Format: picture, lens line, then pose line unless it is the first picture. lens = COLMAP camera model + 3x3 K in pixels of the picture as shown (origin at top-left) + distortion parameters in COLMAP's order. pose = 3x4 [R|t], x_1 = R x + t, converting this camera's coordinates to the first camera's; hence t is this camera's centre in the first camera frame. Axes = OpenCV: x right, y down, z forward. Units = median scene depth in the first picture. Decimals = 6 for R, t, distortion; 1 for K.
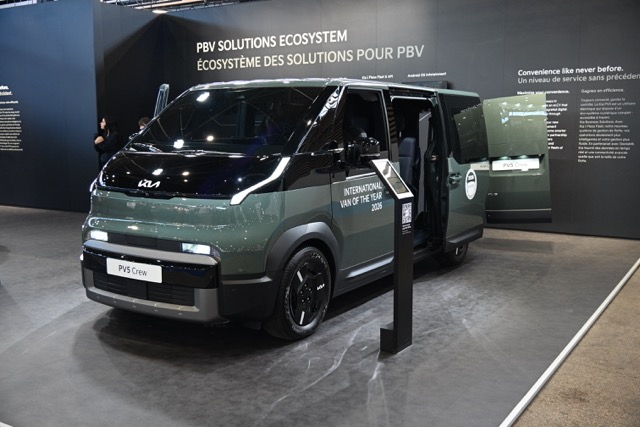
lens RADIAL K [[671.4, 0, 320.0], [0, 671.4, 213.4], [0, 0, 1]] dist [0.015888, 0.000000]
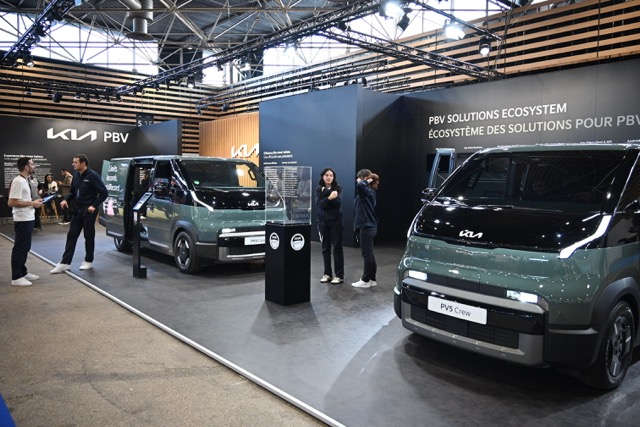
lens RADIAL K [[499.7, 0, 320.0], [0, 499.7, 214.2], [0, 0, 1]] dist [-0.005562, -0.003948]
pose [[0.954339, 0.036335, -0.296508, -0.245549], [-0.054233, 0.997155, -0.052357, -0.019414], [0.293762, 0.066047, 0.953594, 0.111183]]
